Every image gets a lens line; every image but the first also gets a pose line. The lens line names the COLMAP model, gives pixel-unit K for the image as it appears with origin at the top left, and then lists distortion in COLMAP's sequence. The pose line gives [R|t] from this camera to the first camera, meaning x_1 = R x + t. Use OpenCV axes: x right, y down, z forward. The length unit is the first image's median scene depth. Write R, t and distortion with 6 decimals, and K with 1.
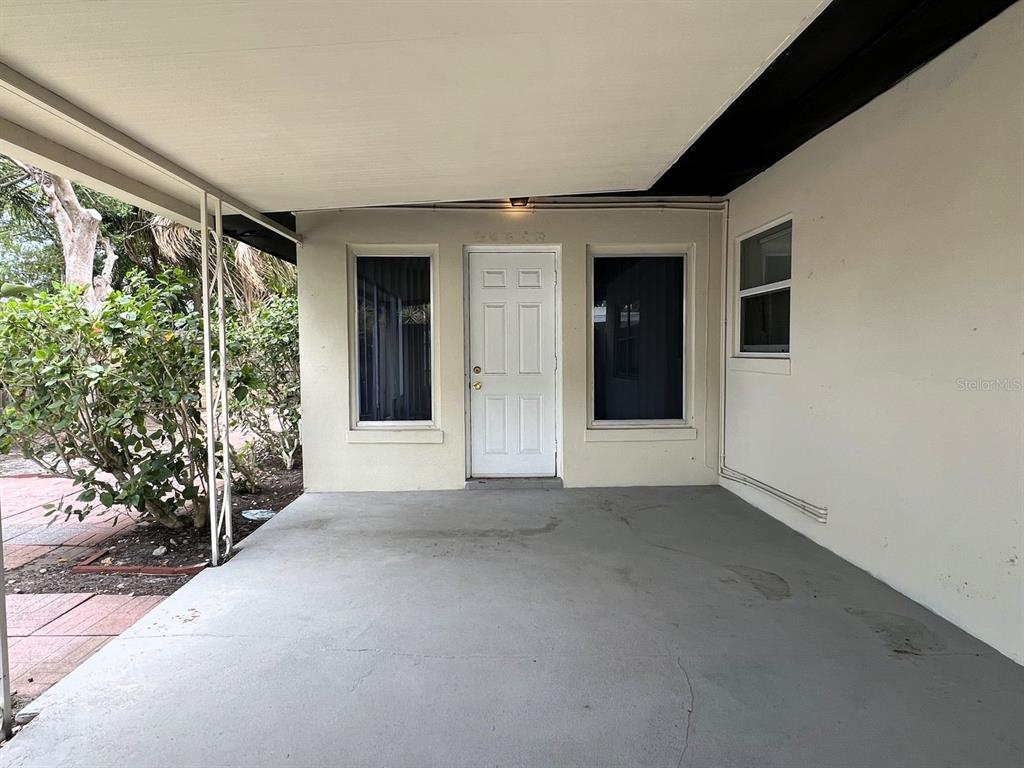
lens RADIAL K [[582.4, 0, 512.0], [0, 582.4, 384.0], [0, 0, 1]] dist [-0.002160, -0.000368]
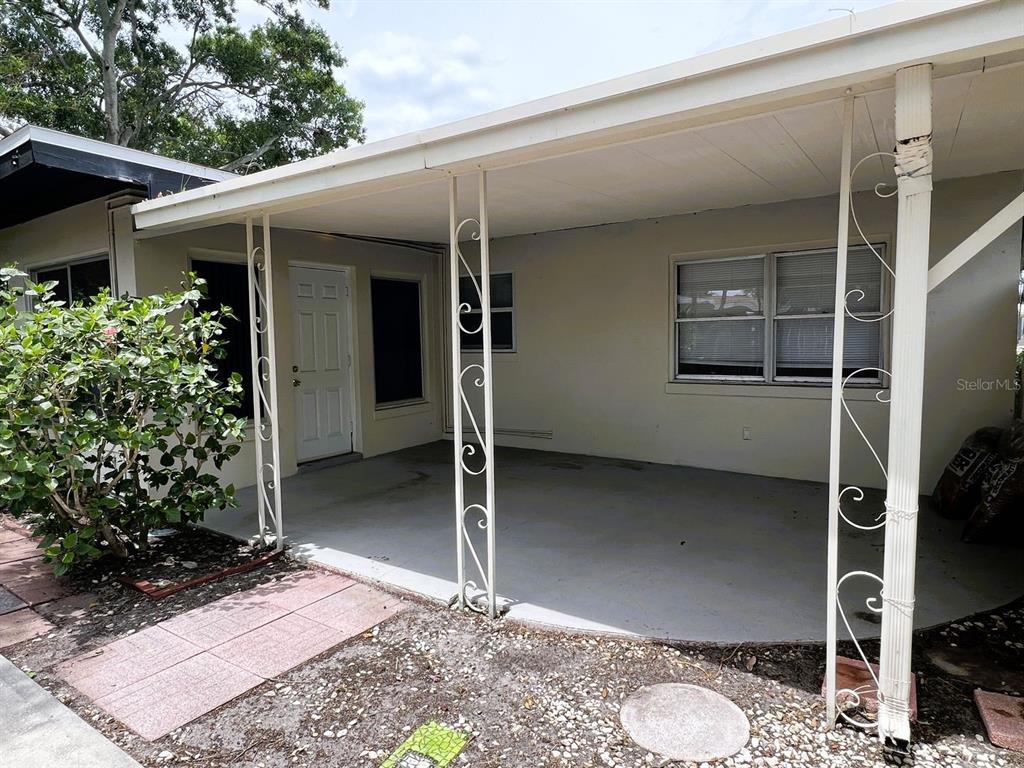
lens RADIAL K [[582.4, 0, 512.0], [0, 582.4, 384.0], [0, 0, 1]] dist [-0.002160, -0.000368]
pose [[0.580260, -0.065261, 0.811812, -0.750233], [0.058841, 0.997539, 0.038134, -0.013711], [-0.812303, 0.025640, 0.582672, -0.008536]]
